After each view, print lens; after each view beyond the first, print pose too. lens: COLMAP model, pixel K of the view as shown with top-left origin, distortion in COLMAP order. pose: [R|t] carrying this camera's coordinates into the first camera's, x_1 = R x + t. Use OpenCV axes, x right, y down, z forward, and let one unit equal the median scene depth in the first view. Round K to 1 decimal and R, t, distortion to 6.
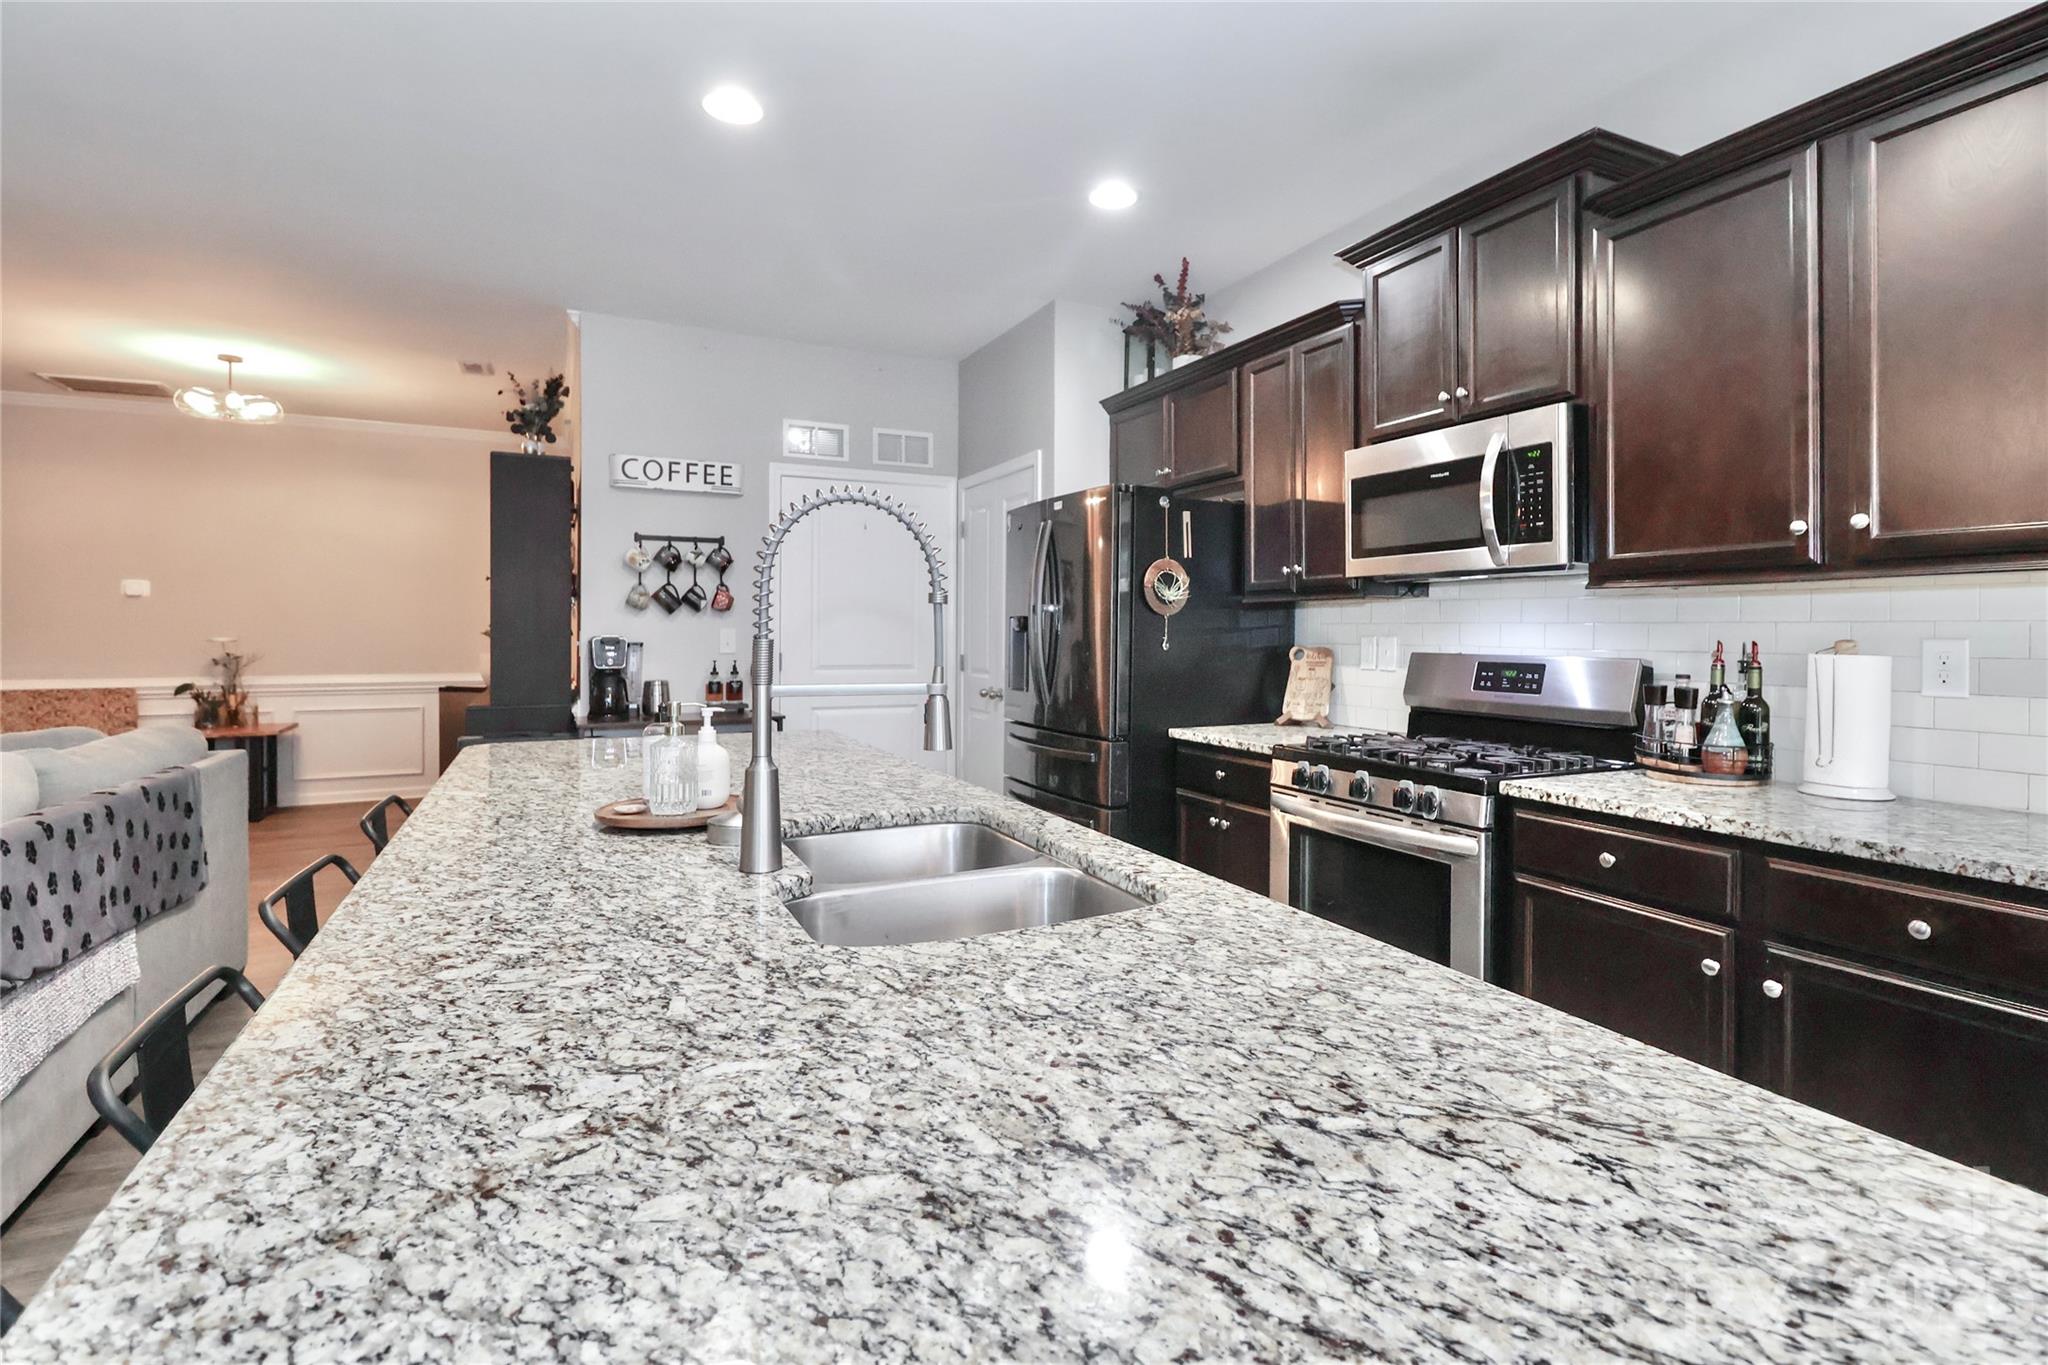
lens RADIAL K [[960.4, 0, 1035.0], [0, 960.4, 645.5], [0, 0, 1]] dist [0.014077, -0.010655]
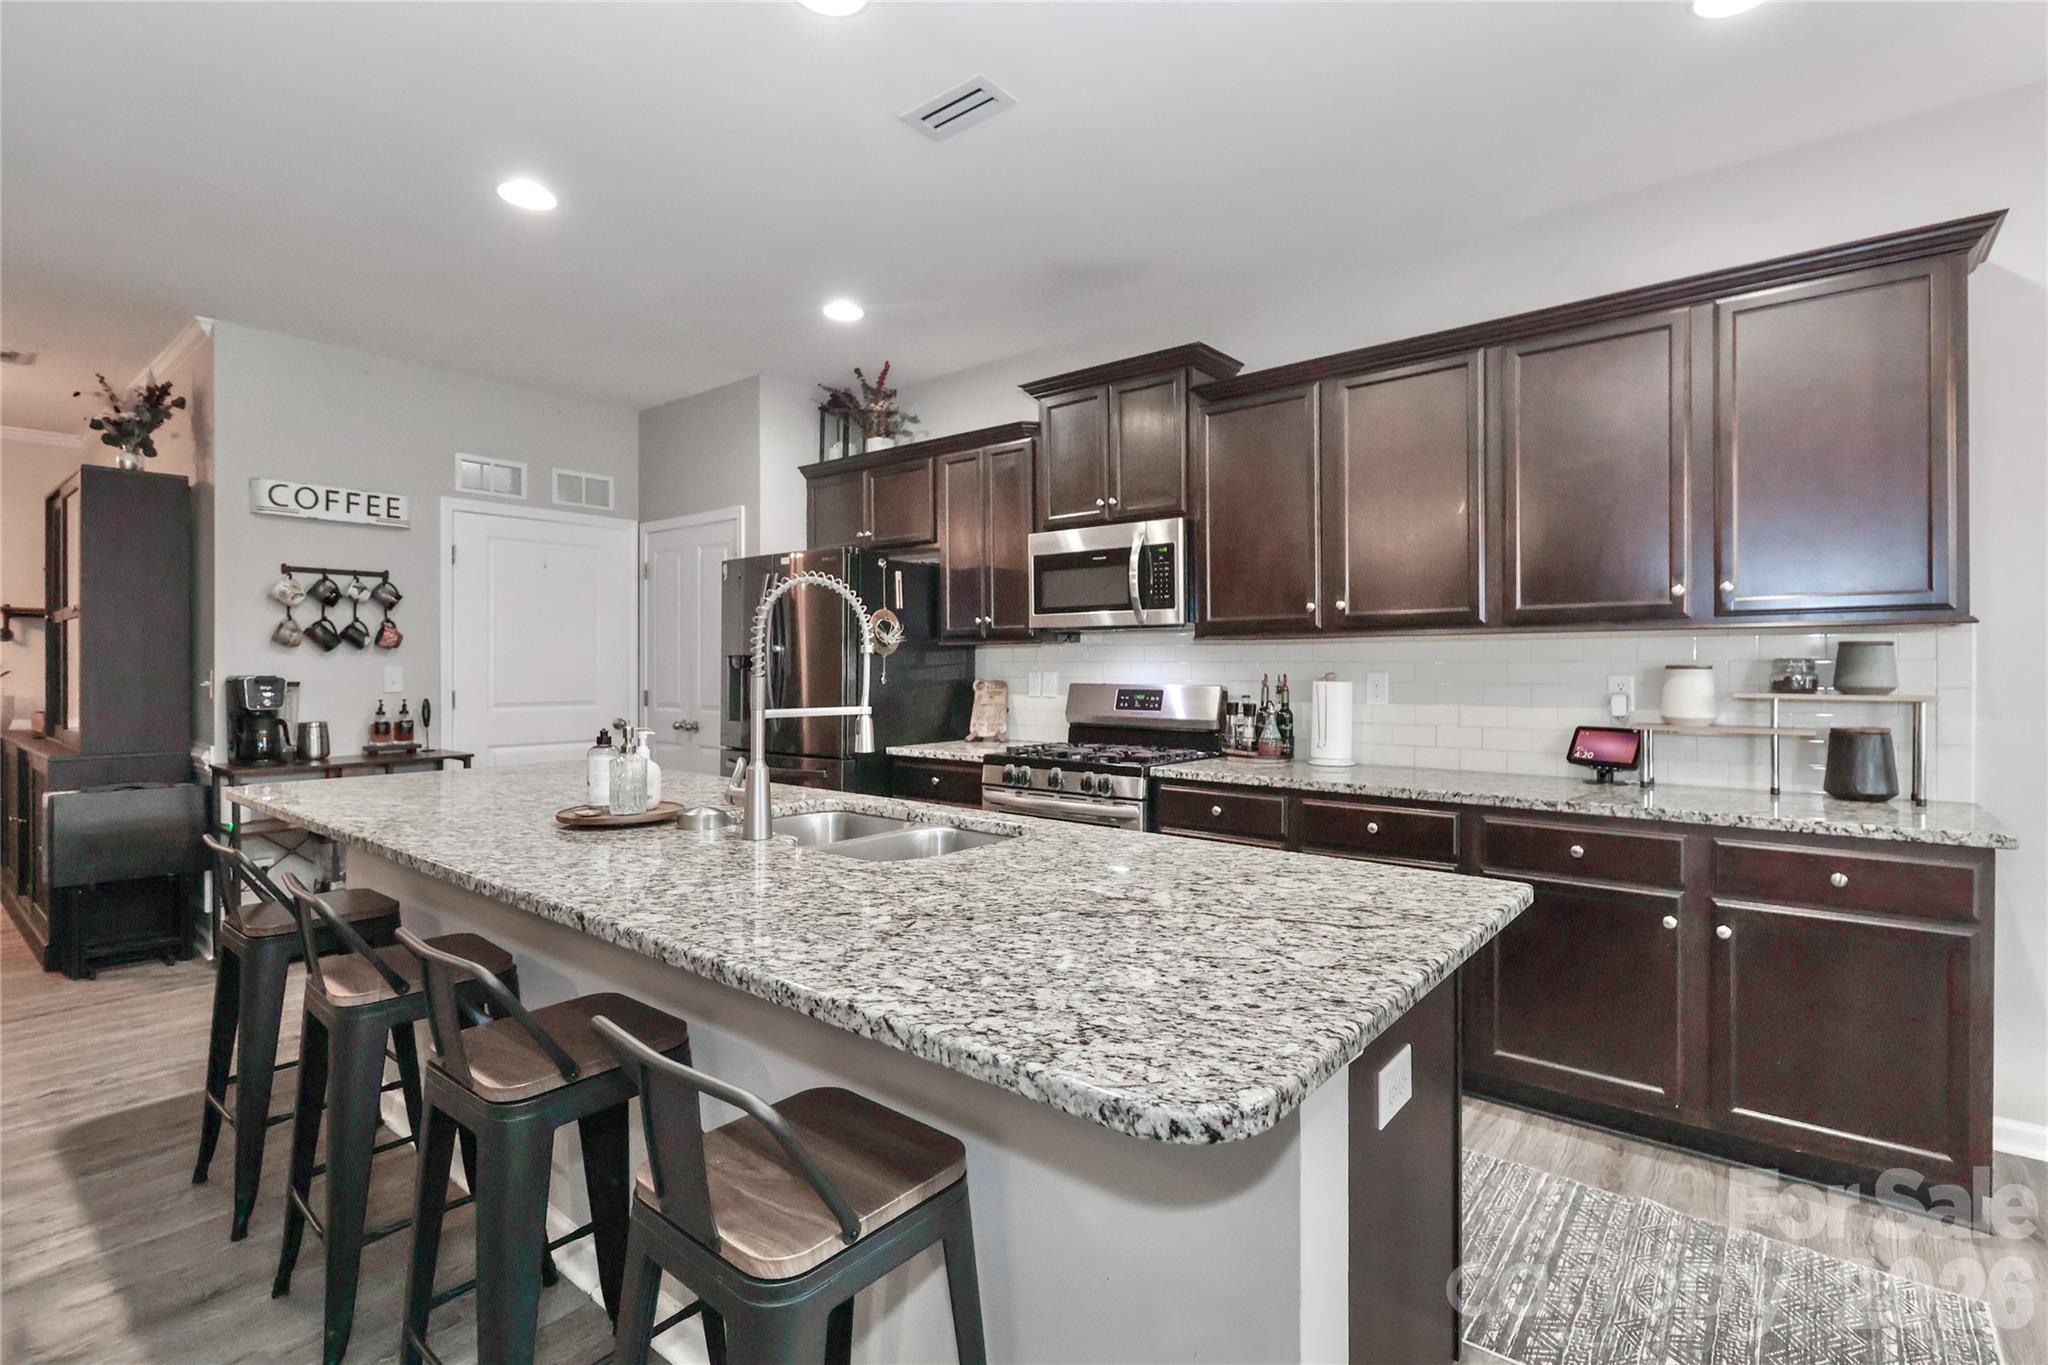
lens RADIAL K [[960.4, 0, 1031.3], [0, 960.4, 658.4], [0, 0, 1]] dist [0.014077, -0.010655]
pose [[0.908023, -0.000345, 0.418921, -0.207878], [0.009945, 0.999736, -0.020733, -0.000262], [-0.418803, 0.022992, 0.907786, -0.188815]]
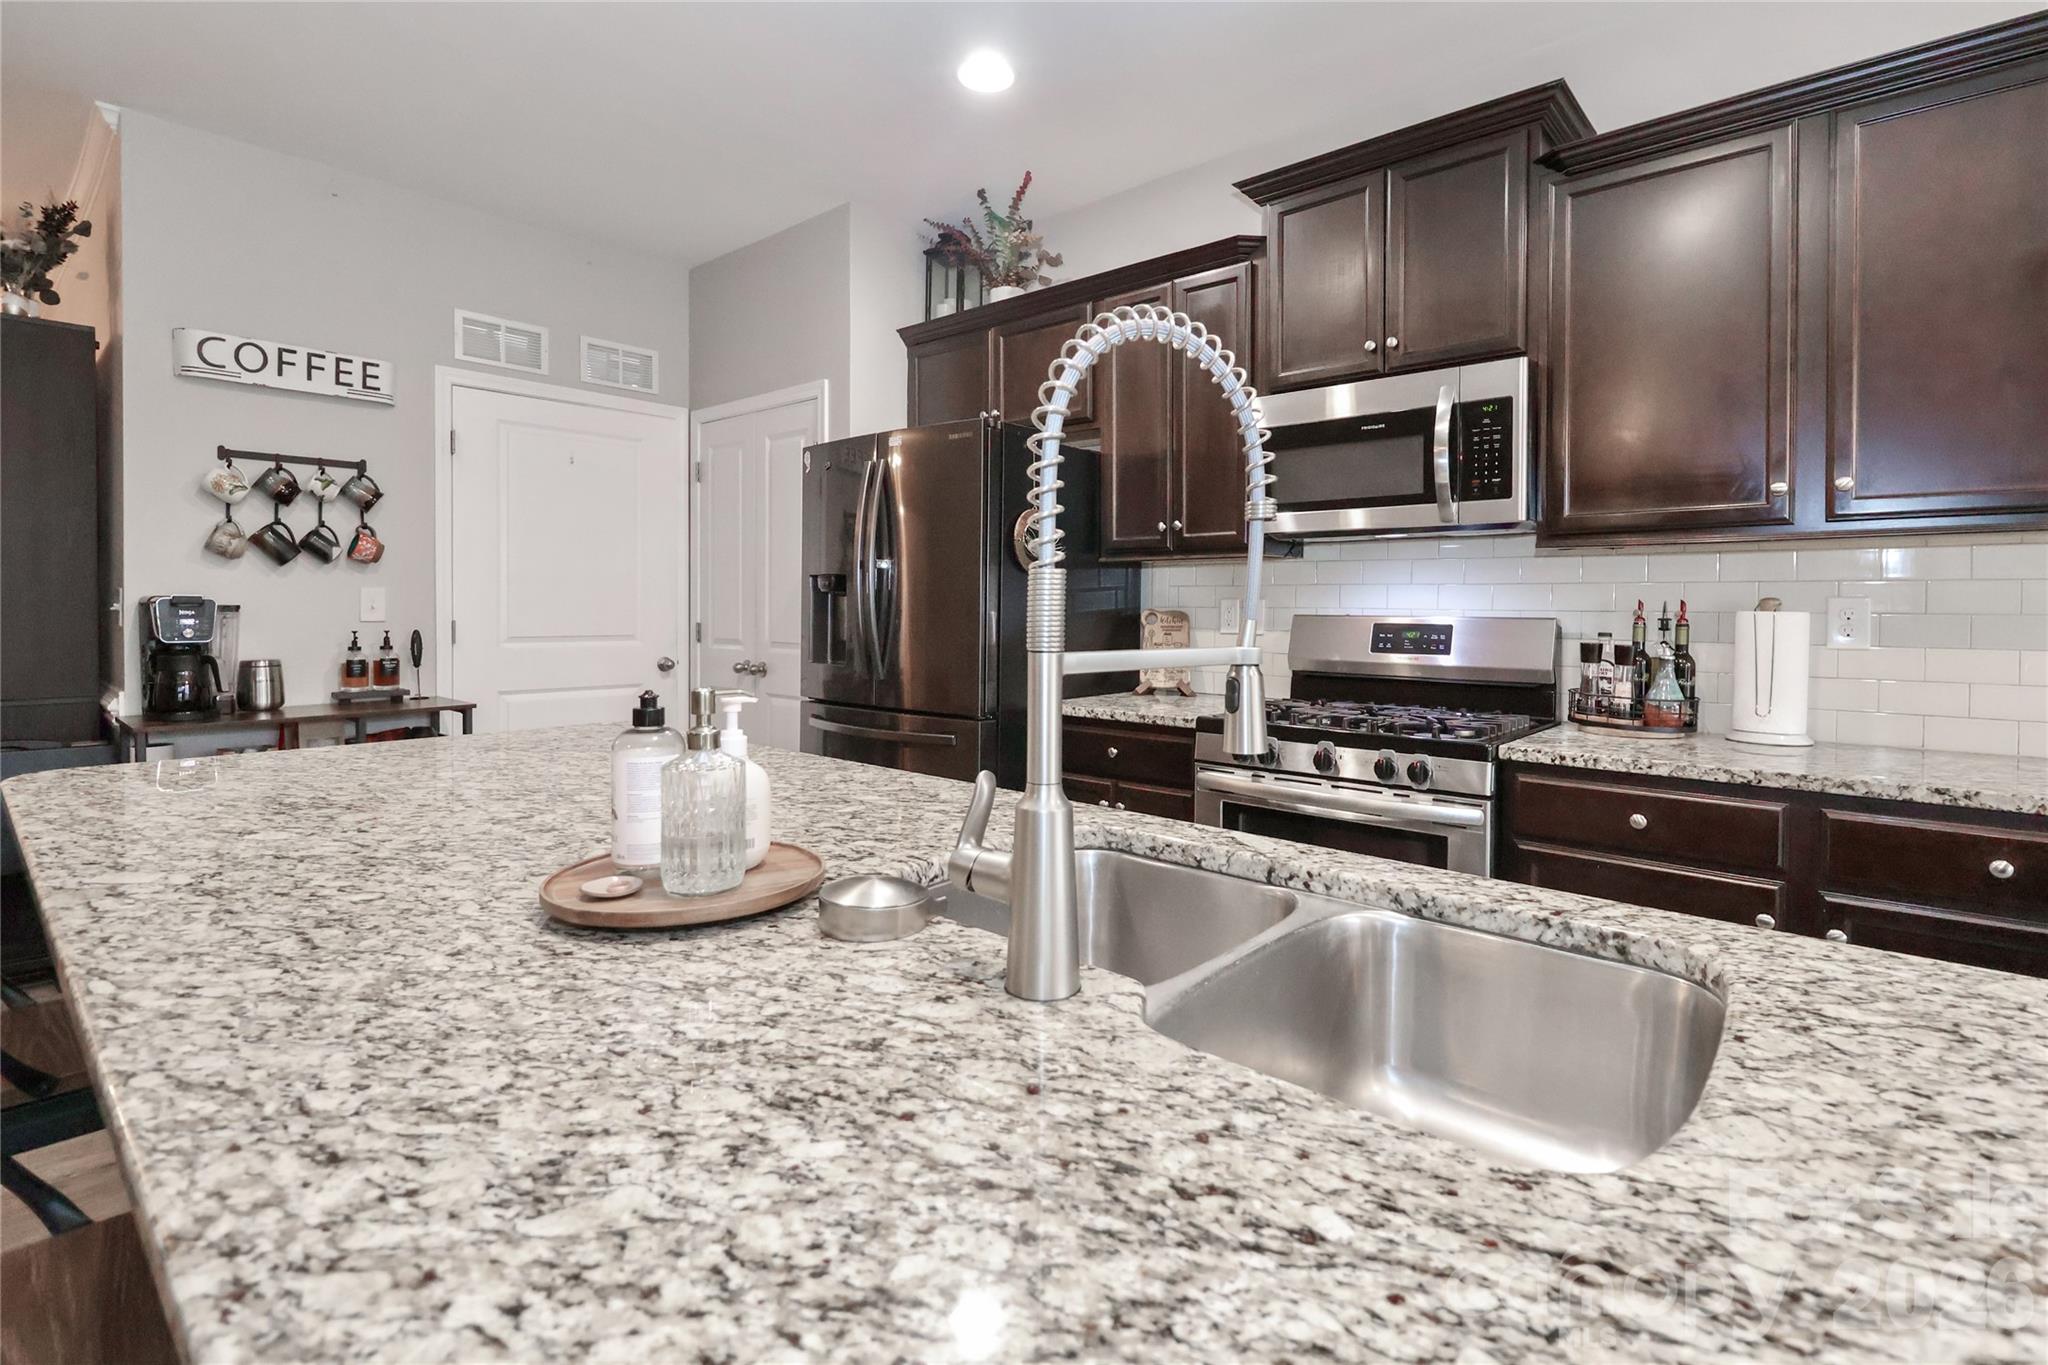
lens RADIAL K [[960.4, 0, 1032.5], [0, 960.4, 612.3], [0, 0, 1]] dist [0.014077, -0.010655]
pose [[0.922337, -0.000844, 0.386385, -0.203106], [0.003137, 0.999981, -0.005303, 0.008601], [-0.386373, 0.006103, 0.922322, 0.201528]]
